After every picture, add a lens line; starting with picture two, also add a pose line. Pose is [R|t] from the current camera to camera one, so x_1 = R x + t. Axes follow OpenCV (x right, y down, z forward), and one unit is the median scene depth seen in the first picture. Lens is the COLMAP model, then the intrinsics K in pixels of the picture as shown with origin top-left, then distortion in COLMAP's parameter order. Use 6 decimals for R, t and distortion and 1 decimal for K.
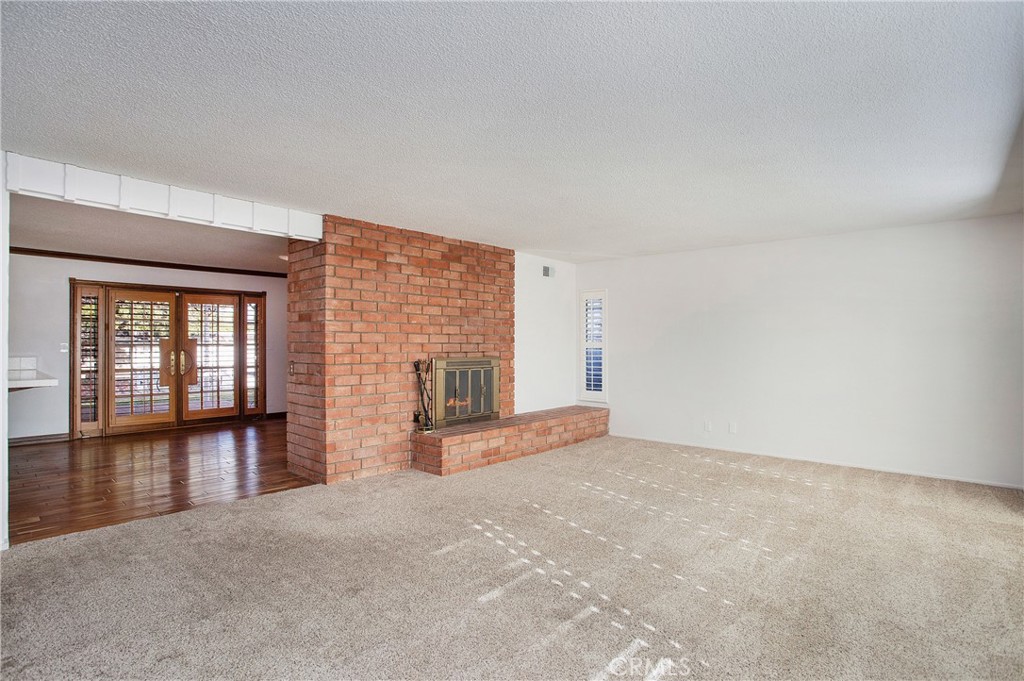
lens RADIAL K [[525.5, 0, 491.7], [0, 525.5, 343.5], [0, 0, 1]] dist [-0.002841, -0.000147]
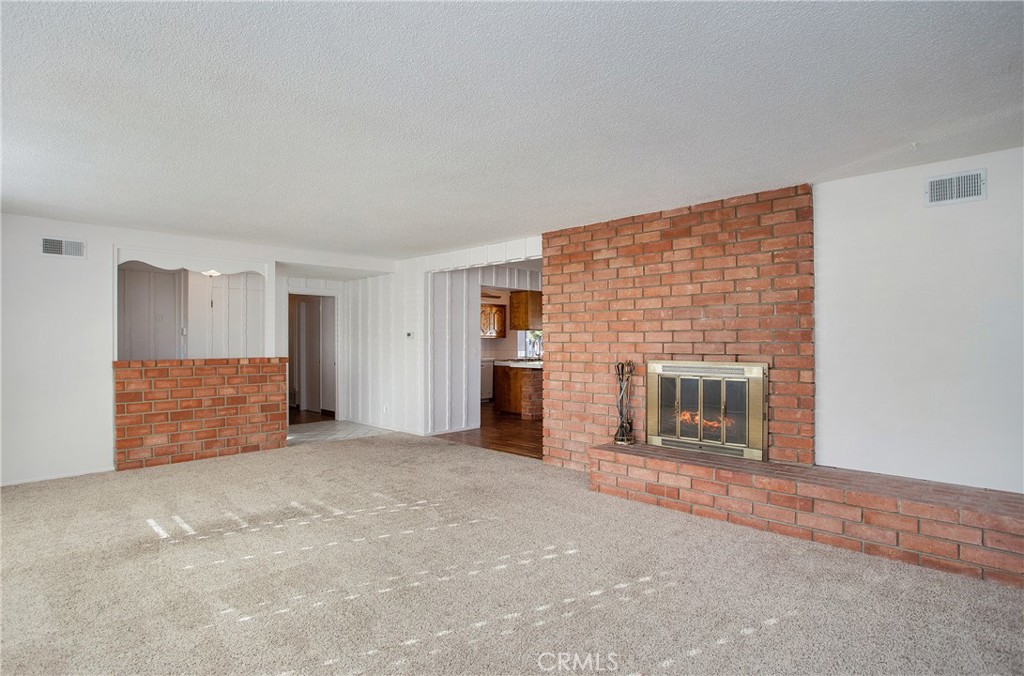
lens RADIAL K [[545.9, 0, 512.0], [0, 545.9, 338.0], [0, 0, 1]] dist [-0.002223, 0.000176]
pose [[-0.013515, -0.007528, -0.999880, 0.798085], [0.000732, 0.999971, -0.007539, -0.001339], [0.999908, -0.000834, -0.013509, 0.827548]]
